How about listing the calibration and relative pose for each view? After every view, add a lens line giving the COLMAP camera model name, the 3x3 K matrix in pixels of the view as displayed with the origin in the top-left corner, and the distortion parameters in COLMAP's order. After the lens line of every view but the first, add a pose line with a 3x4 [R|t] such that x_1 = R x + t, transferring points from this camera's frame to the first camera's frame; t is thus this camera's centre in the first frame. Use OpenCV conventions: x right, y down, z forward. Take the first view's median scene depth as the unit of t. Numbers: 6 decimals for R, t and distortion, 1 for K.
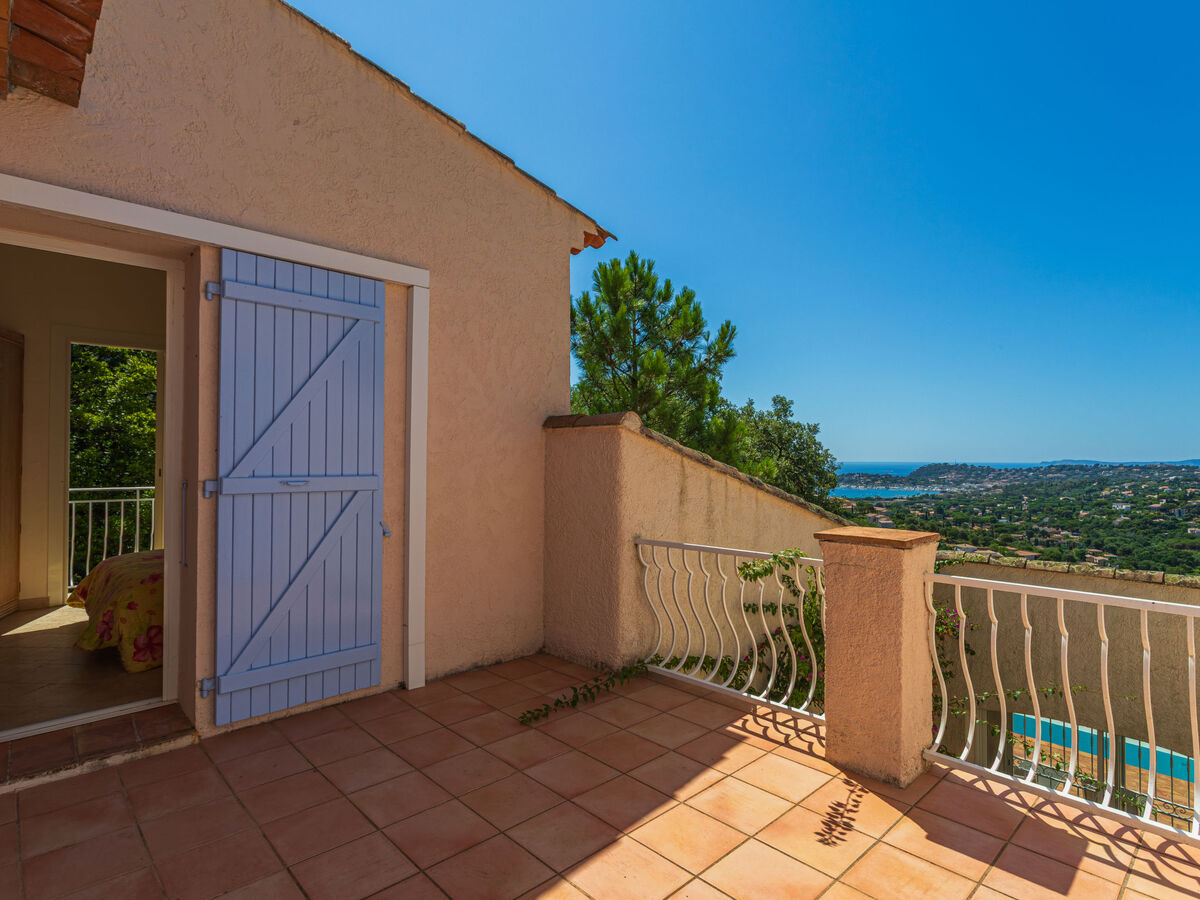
lens RADIAL K [[644.7, 0, 600.0], [0, 644.7, 450.0], [0, 0, 1]] dist [0.021667, -0.000230]
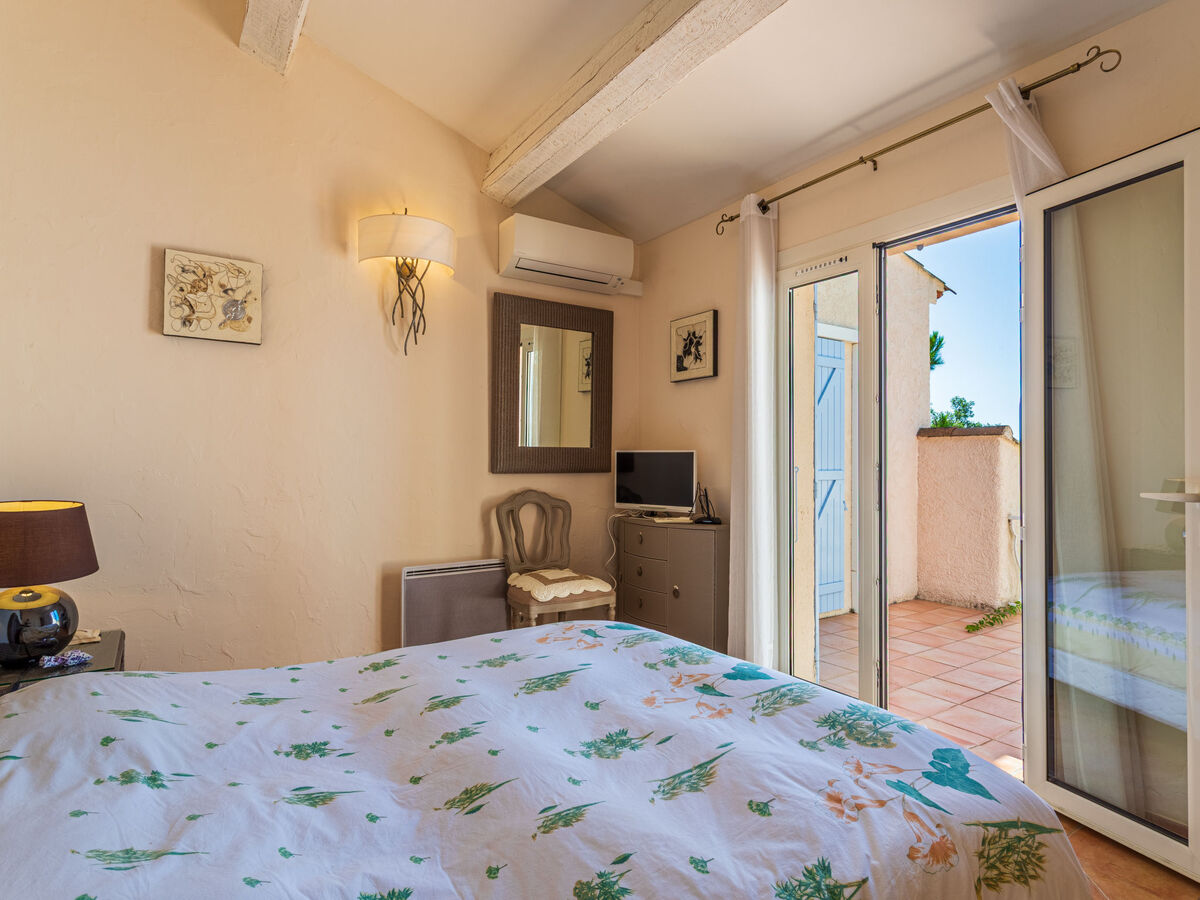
lens RADIAL K [[644.7, 0, 600.0], [0, 644.7, 450.0], [0, 0, 1]] dist [0.021667, -0.000230]
pose [[0.988109, -0.002966, -0.153725, -0.546841], [0.003098, 0.999995, 0.000620, -0.008416], [0.153723, -0.001089, 0.988113, -0.478773]]
